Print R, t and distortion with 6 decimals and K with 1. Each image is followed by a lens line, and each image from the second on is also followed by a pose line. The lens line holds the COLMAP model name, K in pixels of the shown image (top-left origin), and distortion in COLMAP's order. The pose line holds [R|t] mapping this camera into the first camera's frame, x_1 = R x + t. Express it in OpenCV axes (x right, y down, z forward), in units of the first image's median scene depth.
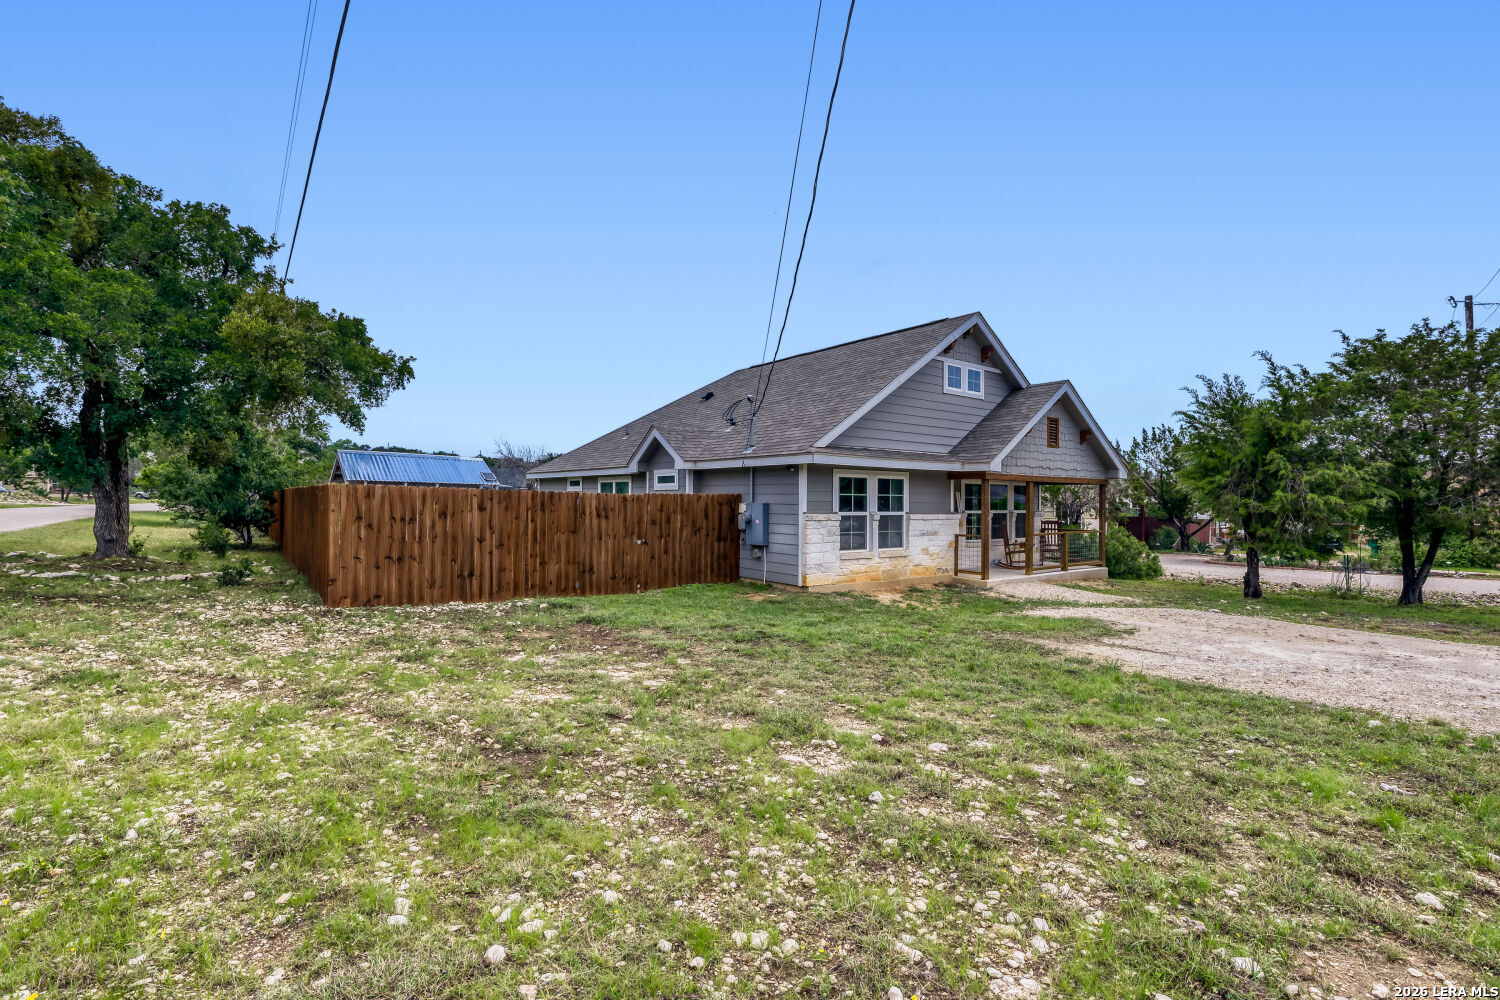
lens RADIAL K [[684.1, 0, 754.9], [0, 684.1, 493.1], [0, 0, 1]] dist [-0.028611, 0.006093]
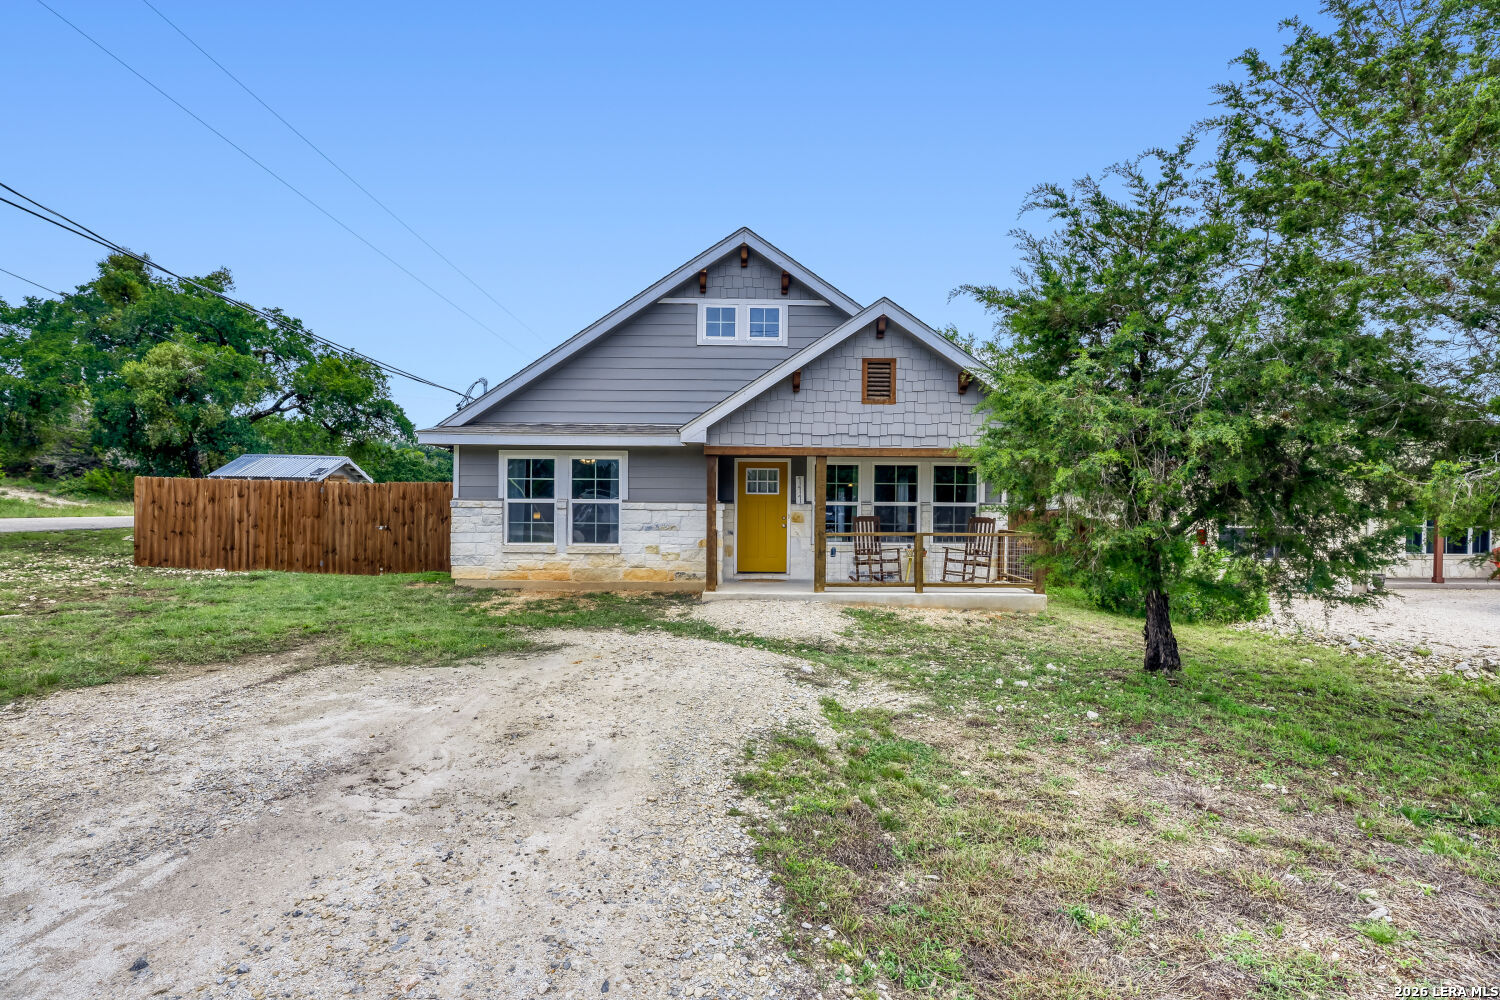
lens RADIAL K [[684.1, 0, 746.7], [0, 684.1, 507.8], [0, 0, 1]] dist [-0.028611, 0.006093]
pose [[0.800684, -0.001347, -0.599086, 0.936615], [0.005268, 0.999975, 0.004792, 0.038740], [0.599064, -0.006993, 0.800670, 0.501646]]
